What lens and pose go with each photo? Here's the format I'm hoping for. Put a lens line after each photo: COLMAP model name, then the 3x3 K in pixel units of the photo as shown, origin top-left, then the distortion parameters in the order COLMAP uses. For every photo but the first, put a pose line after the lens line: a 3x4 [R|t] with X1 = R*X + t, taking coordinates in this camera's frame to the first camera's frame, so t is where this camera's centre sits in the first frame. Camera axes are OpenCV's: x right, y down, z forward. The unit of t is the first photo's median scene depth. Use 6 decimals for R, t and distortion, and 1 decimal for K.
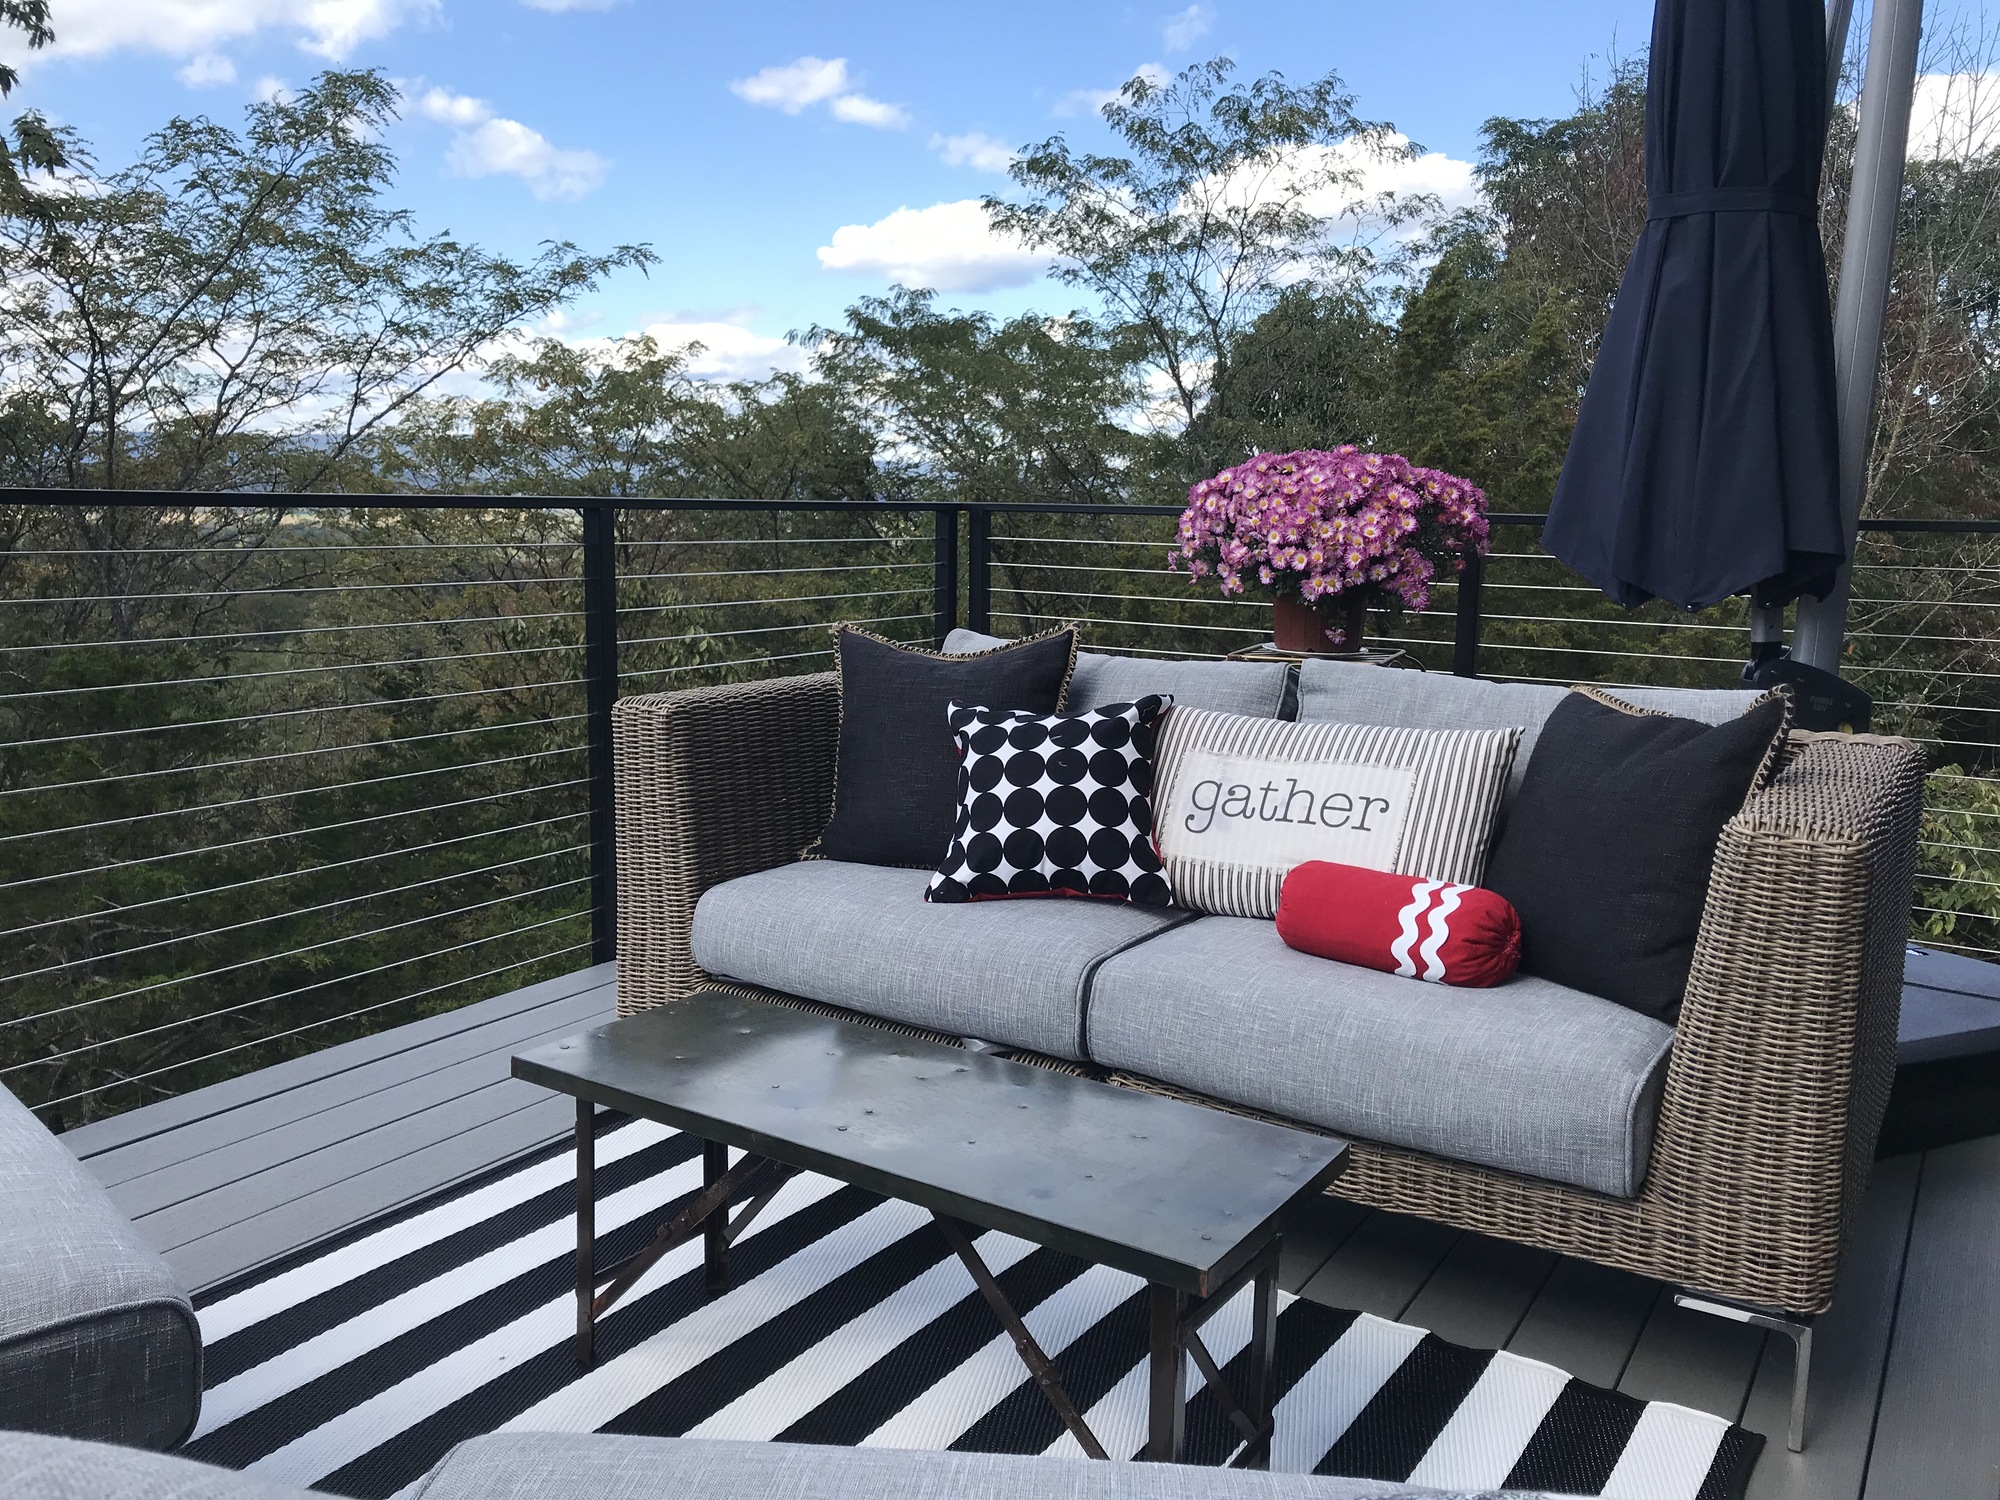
lens RADIAL K [[1554.5, 0, 1000.0], [0, 1554.5, 750.0], [0, 0, 1]] dist [0.010532, -0.008735]
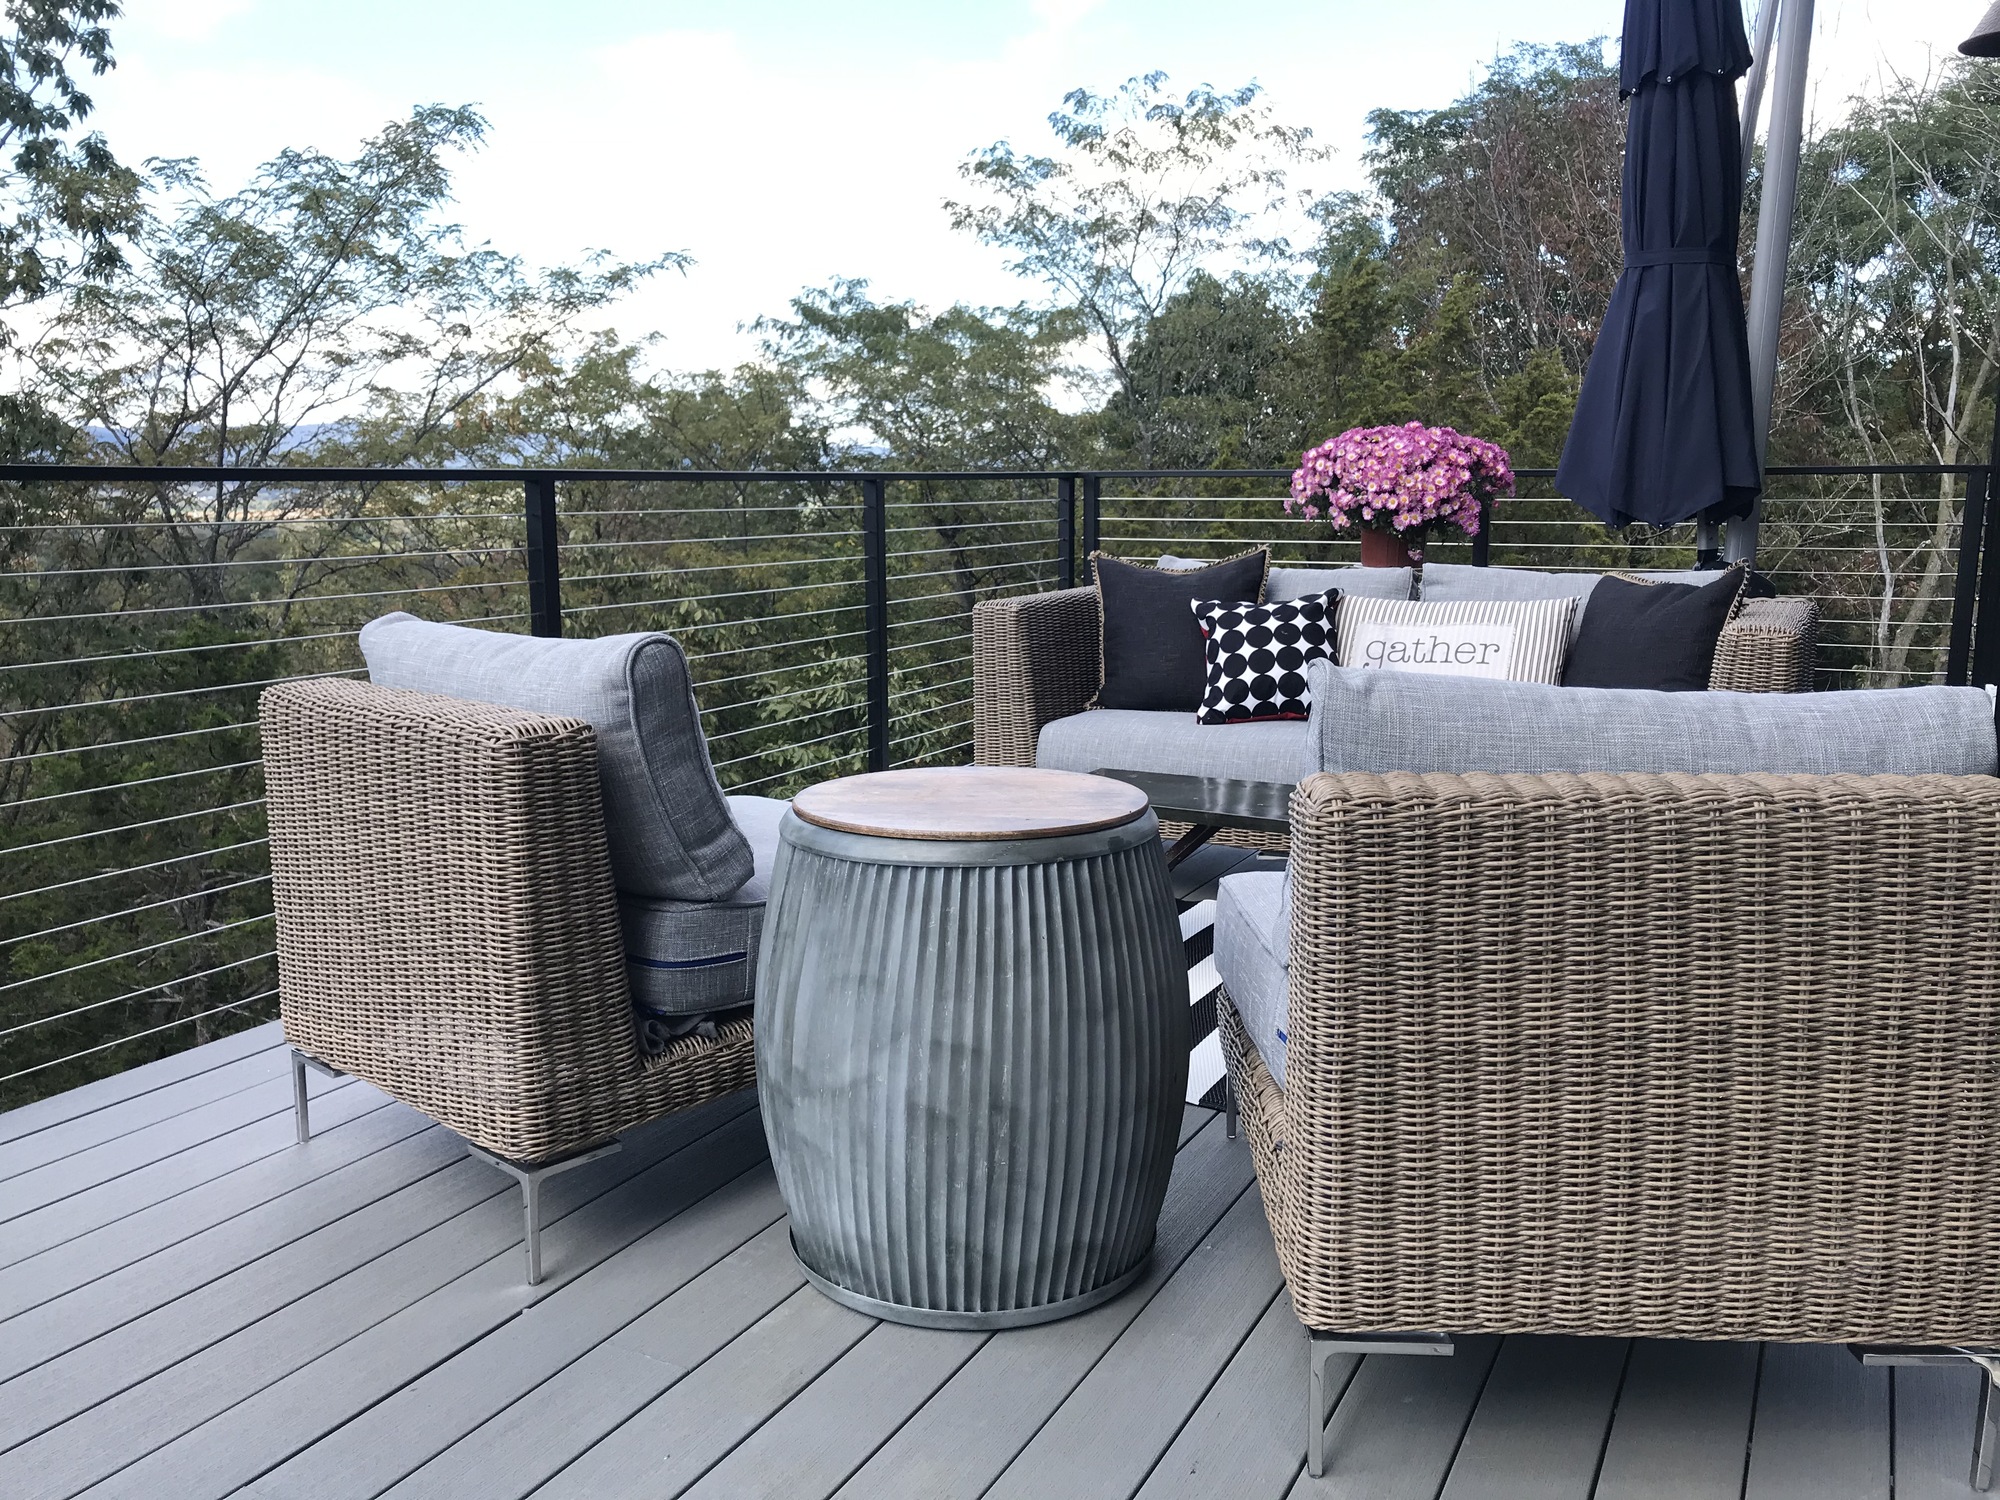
lens RADIAL K [[1605.5, 0, 965.8], [0, 1605.5, 760.4], [0, 0, 1]] dist [0.004981, 0.003994]
pose [[0.996843, -0.034350, 0.071581, -0.298087], [0.033369, 0.999333, 0.014849, 0.077025], [-0.072043, -0.012414, 0.997324, -0.433358]]
